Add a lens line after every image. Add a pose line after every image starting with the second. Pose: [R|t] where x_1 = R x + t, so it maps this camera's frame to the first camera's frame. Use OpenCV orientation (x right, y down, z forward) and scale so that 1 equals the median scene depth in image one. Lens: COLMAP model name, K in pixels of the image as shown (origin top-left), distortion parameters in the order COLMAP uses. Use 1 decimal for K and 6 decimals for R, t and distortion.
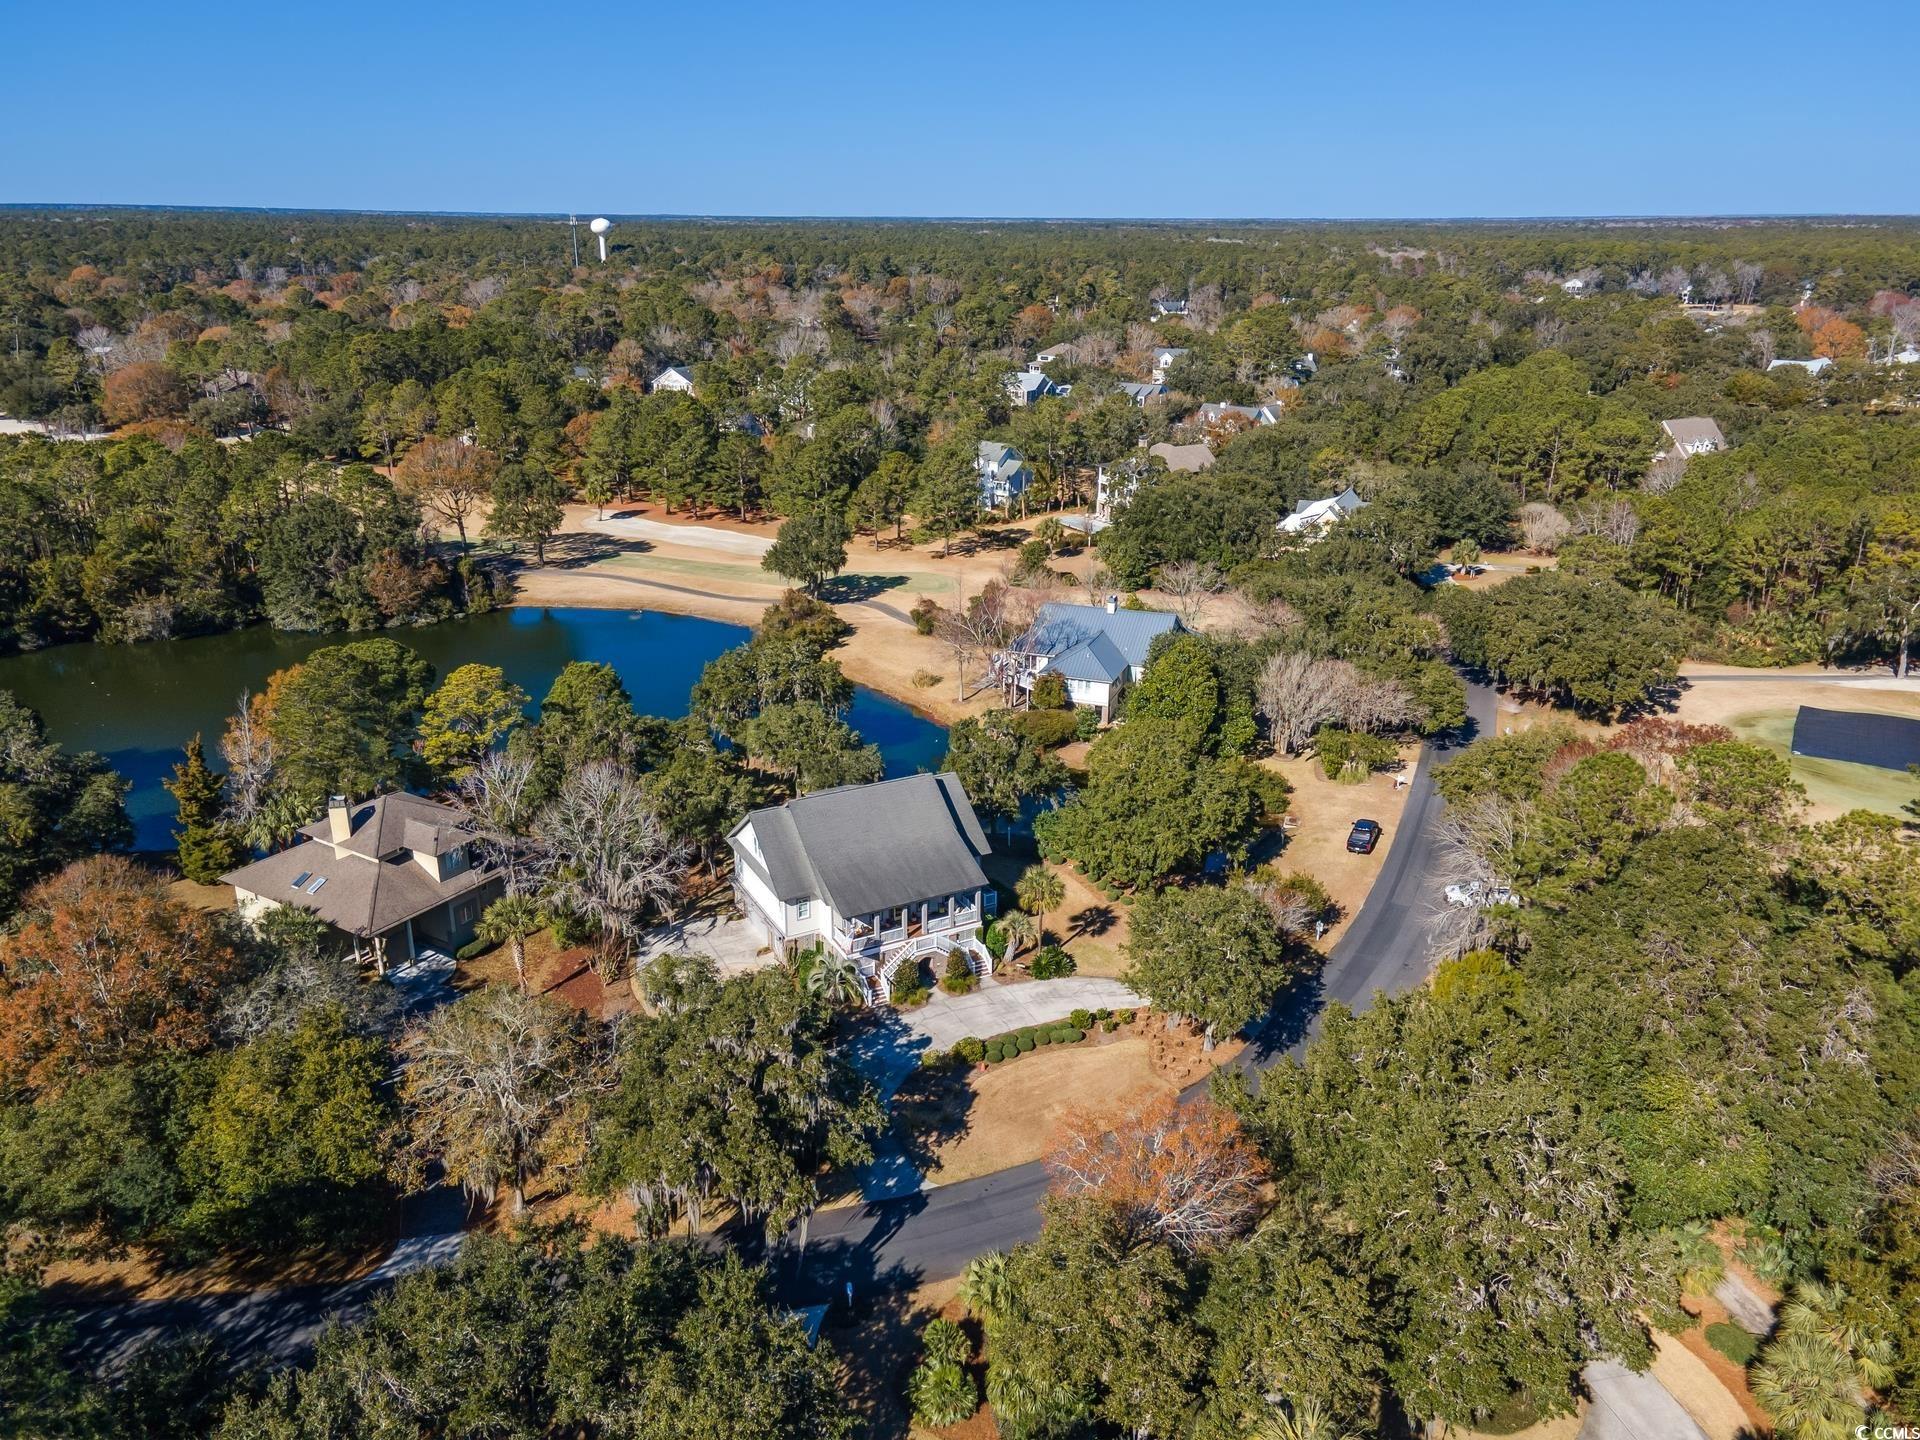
lens RADIAL K [[1397.1, 0, 955.5], [0, 1397.1, 656.7], [0, 0, 1]] dist [0.033046, 0.000220]
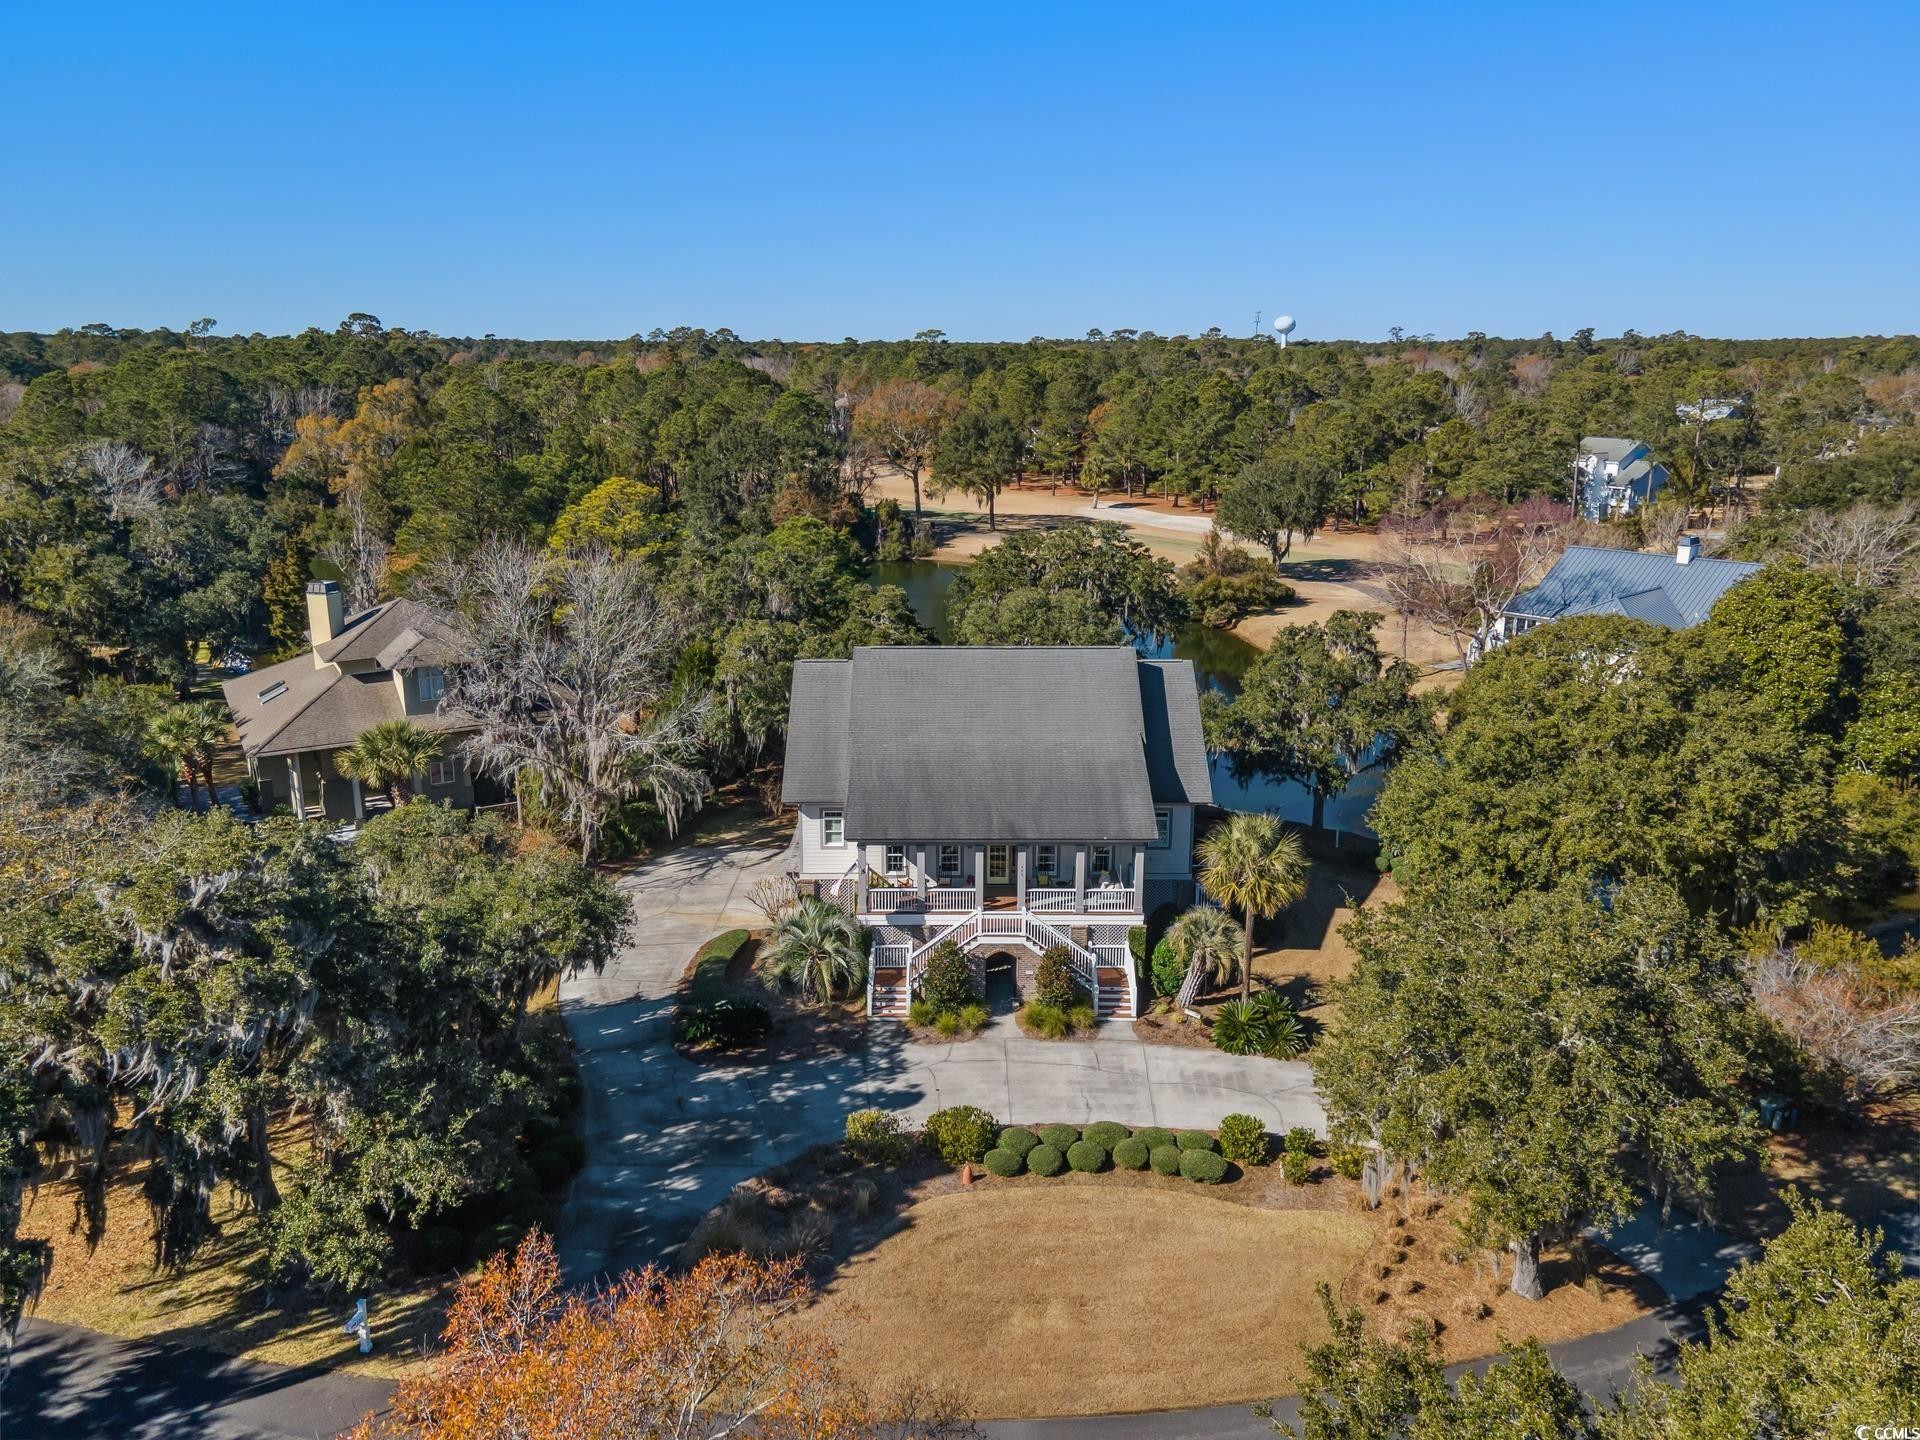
lens RADIAL K [[1371.9, 0, 960.0], [0, 1371.9, 720.0], [0, 0, 1]] dist [0.027273, 0.002225]
pose [[0.883289, 0.115604, -0.454353, 0.099652], [-0.136511, 0.990548, -0.013353, 0.075060], [0.448515, 0.073819, 0.890722, 0.289963]]
